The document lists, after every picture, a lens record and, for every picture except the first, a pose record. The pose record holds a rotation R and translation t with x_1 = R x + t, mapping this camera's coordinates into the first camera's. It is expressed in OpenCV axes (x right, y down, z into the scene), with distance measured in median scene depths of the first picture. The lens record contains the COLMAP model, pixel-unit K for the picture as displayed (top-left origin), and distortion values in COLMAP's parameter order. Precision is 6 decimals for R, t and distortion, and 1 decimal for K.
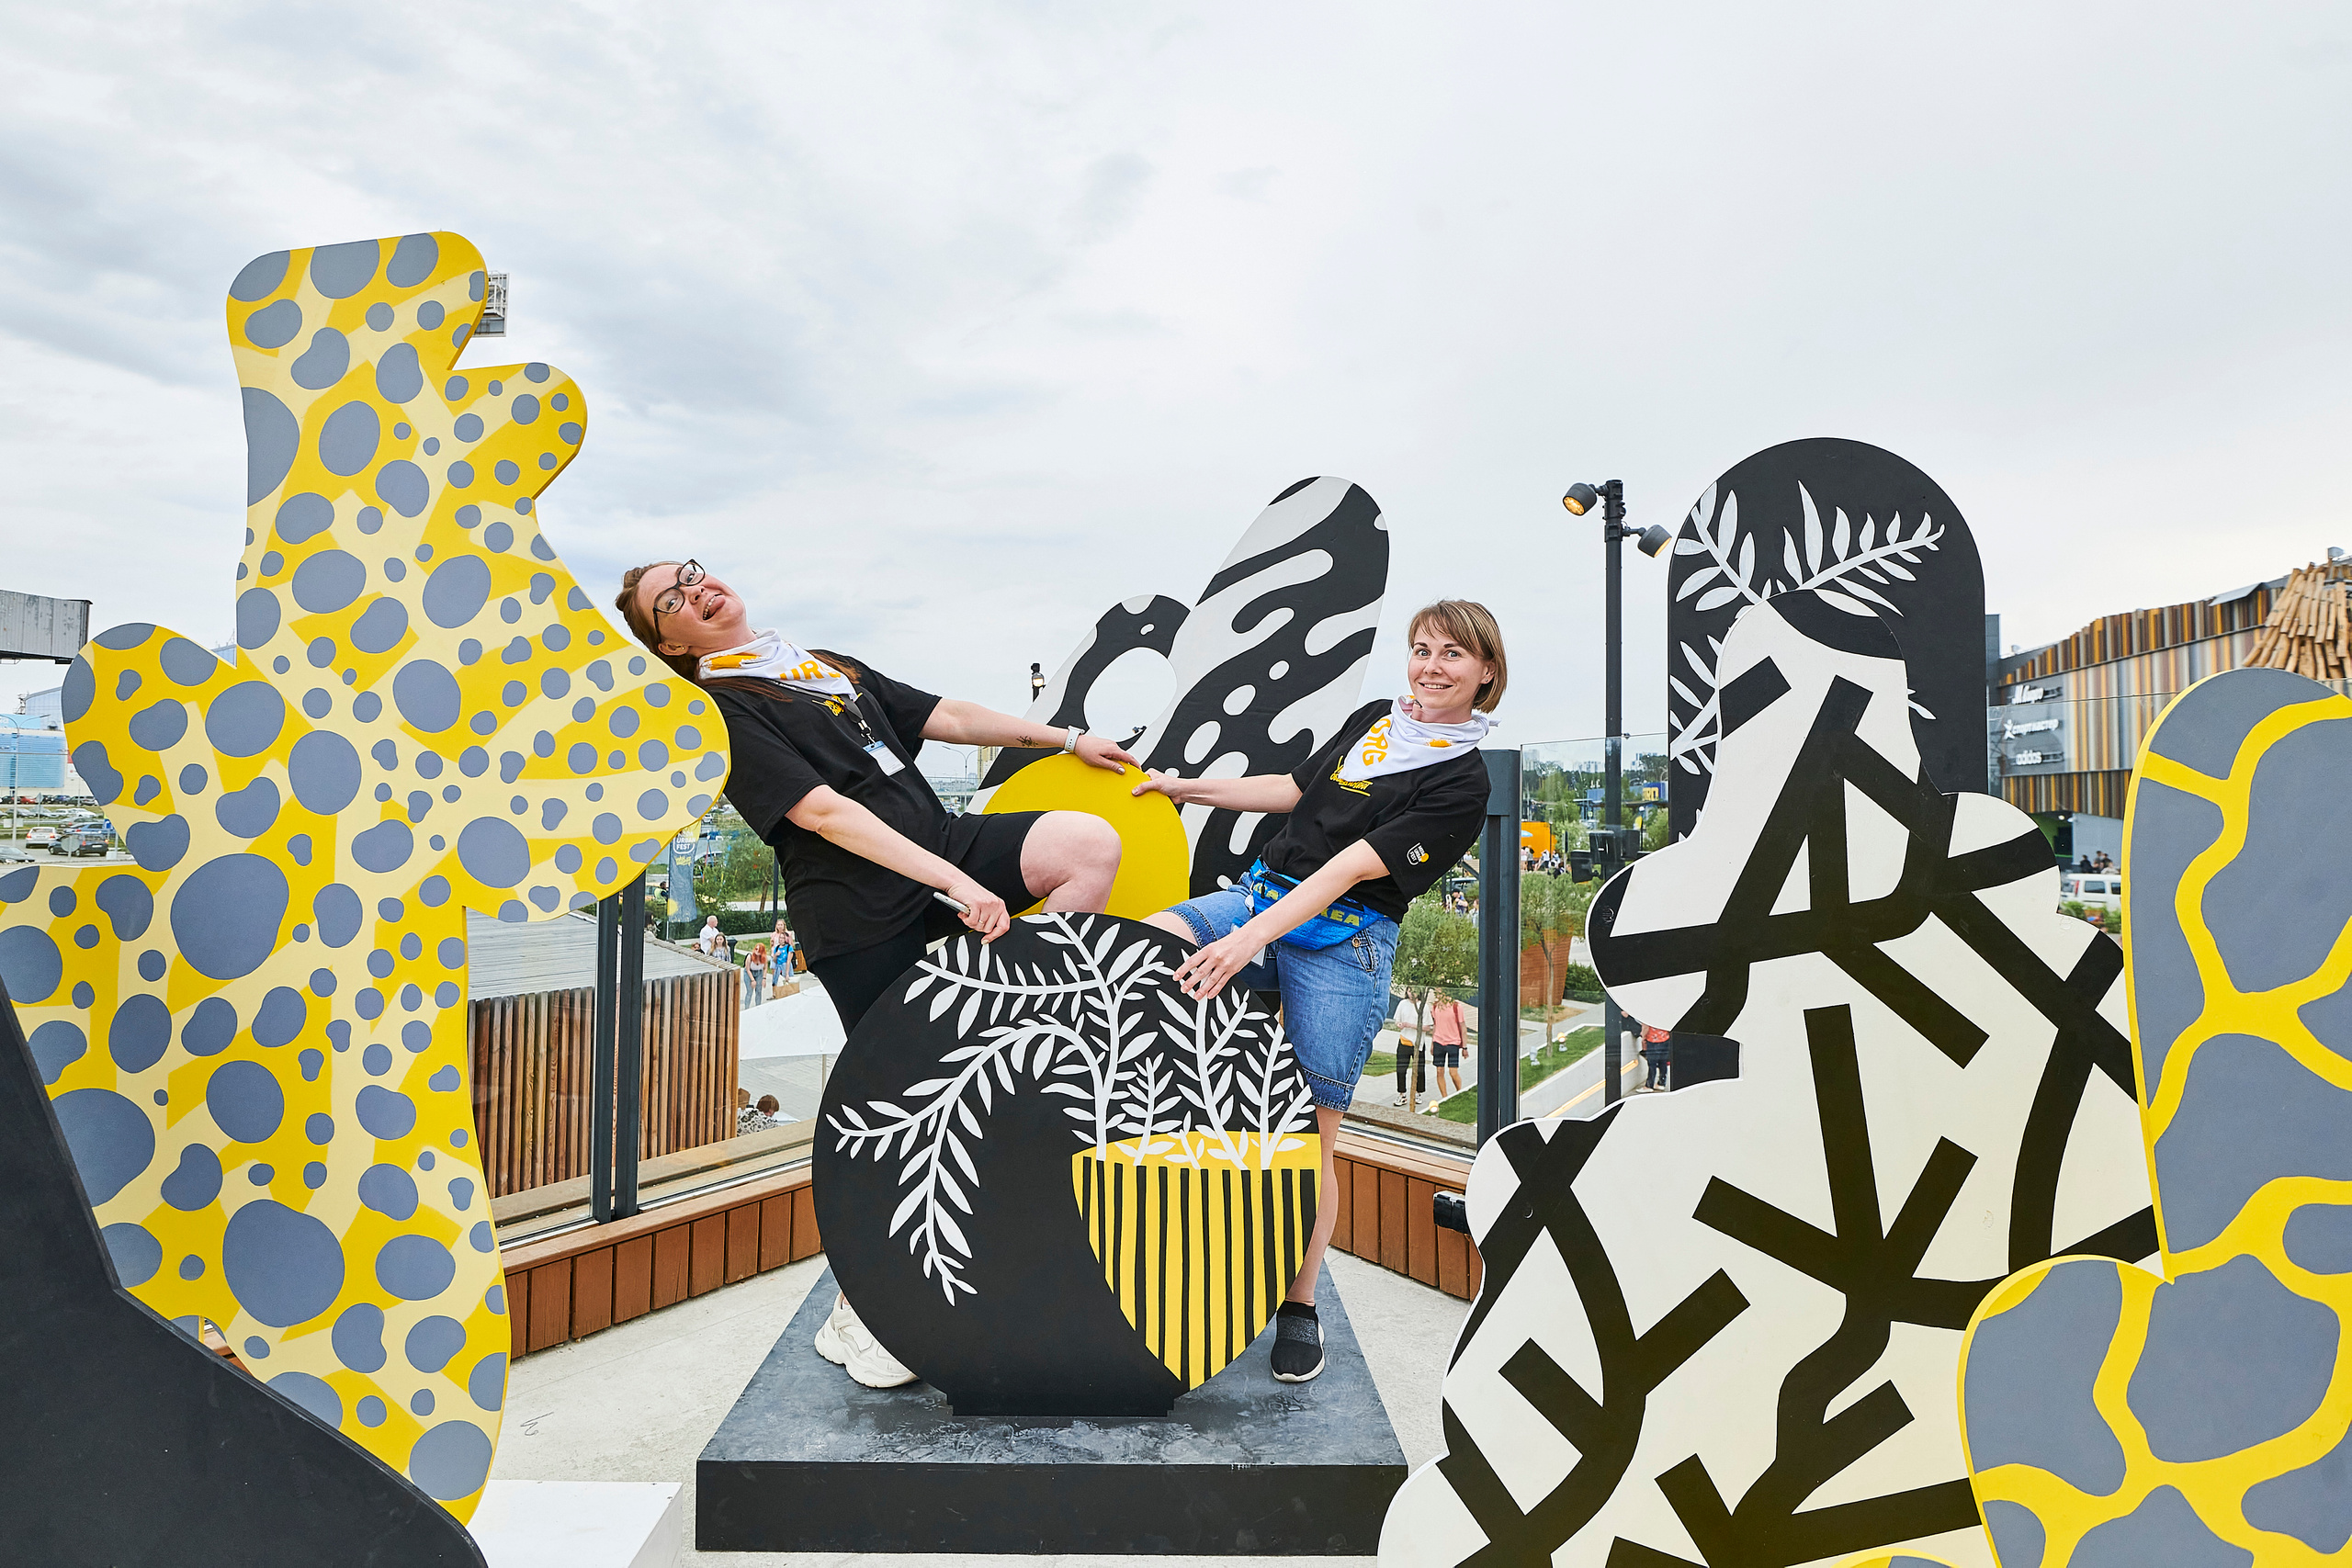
lens RADIAL K [[1390.6, 0, 1176.0], [0, 1390.6, 784.0], [0, 0, 1]] dist [-0.086099, 0.107011]
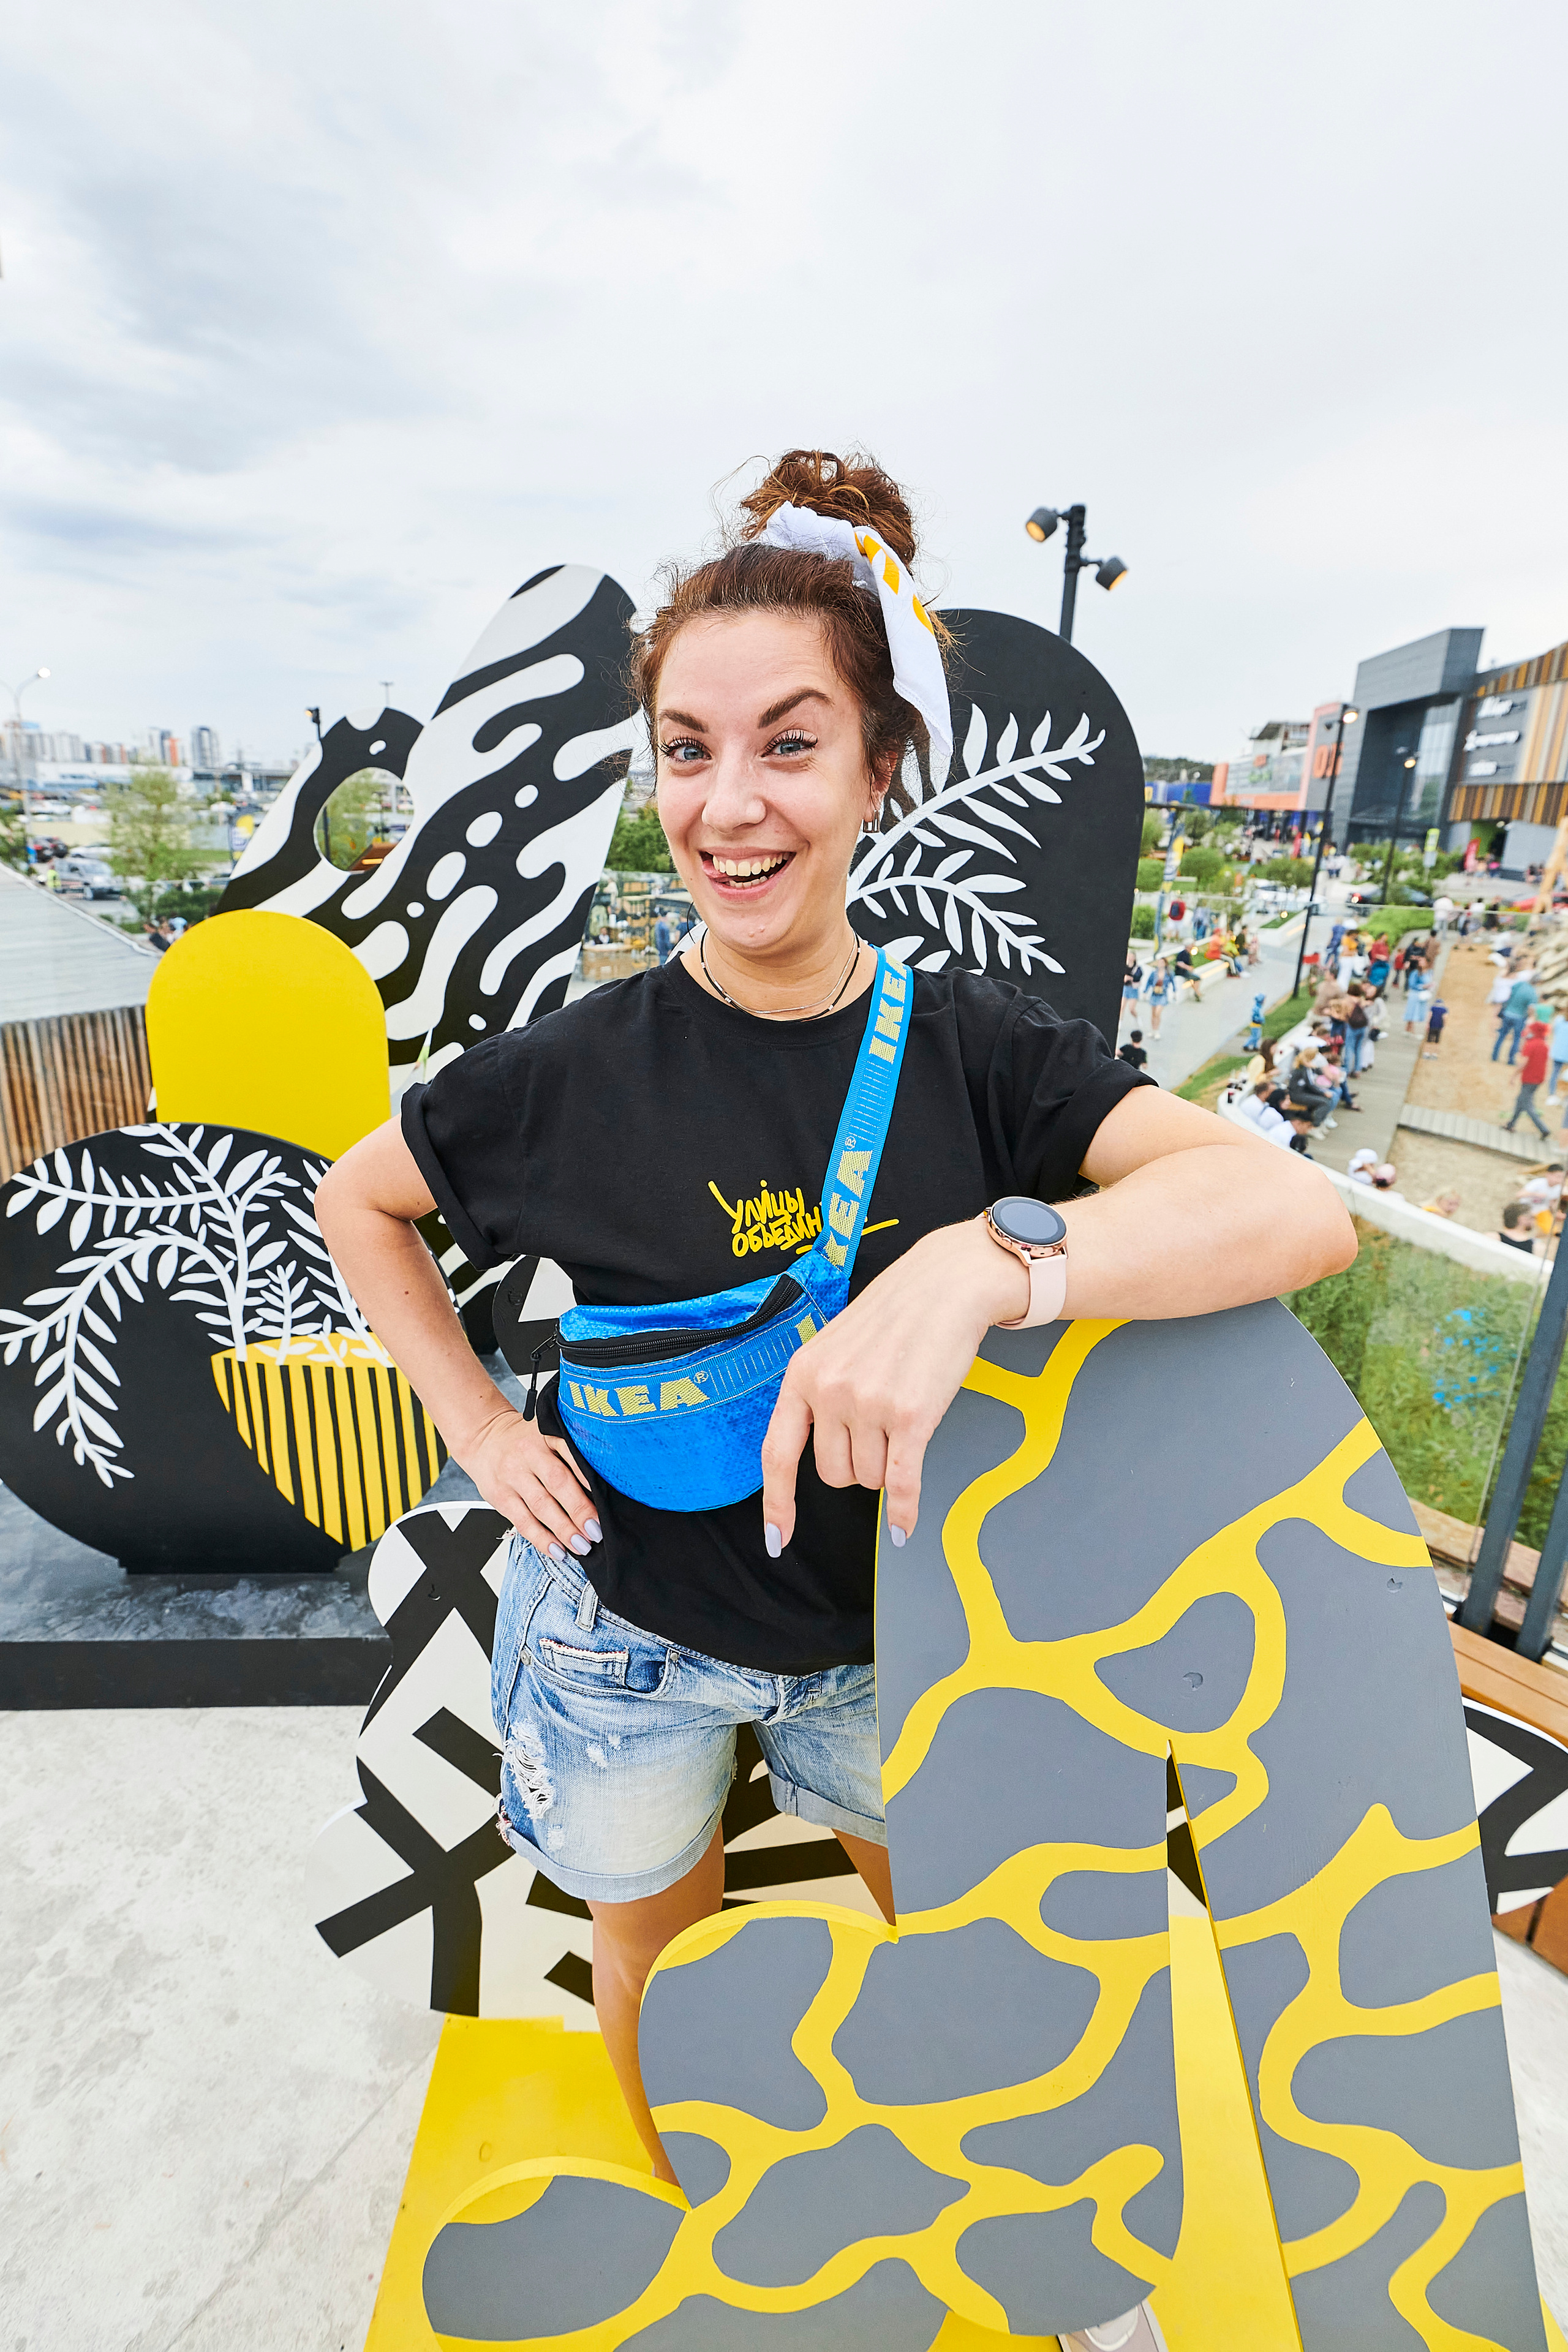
lens RADIAL K [[1128.3, 0, 784.0], [0, 1128.3, 1176.0], [0, 0, 1]] dist [-0.000909, -0.000454]
pose [[0.999572, 0.014011, 0.025677, 0.319565], [-0.022049, 0.937728, 0.346669, -0.150210], [-0.019221, -0.347087, 0.937636, 0.261864]]
